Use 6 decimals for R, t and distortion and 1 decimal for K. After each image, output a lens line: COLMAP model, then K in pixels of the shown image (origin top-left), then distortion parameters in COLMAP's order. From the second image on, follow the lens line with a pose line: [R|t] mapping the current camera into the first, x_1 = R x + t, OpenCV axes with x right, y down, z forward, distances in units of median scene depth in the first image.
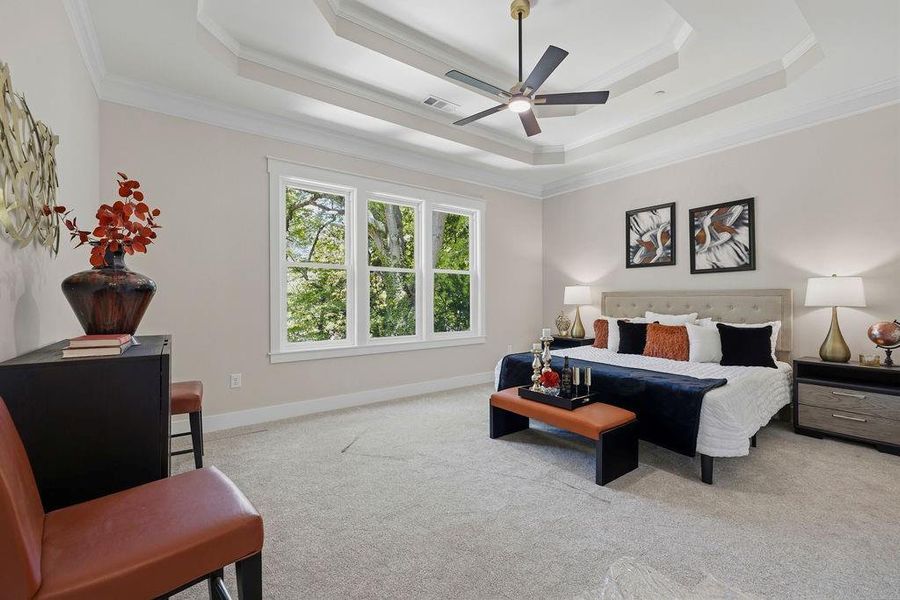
lens RADIAL K [[378.3, 0, 449.0], [0, 378.3, 297.9], [0, 0, 1]] dist [0.000001, -0.000073]
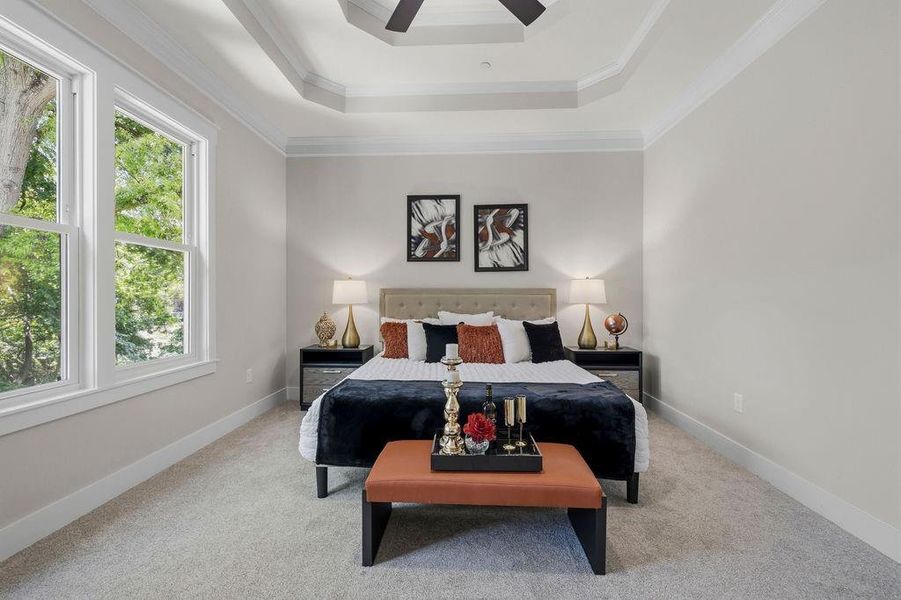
lens RADIAL K [[378.8, 0, 449.5], [0, 378.8, 297.9], [0, 0, 1]] dist [0.000001, -0.000073]
pose [[0.630654, 0.001465, 0.776063, -0.162399], [-0.004676, 0.999987, 0.001912, 0.003225], [-0.776050, -0.004834, 0.630653, 0.441338]]
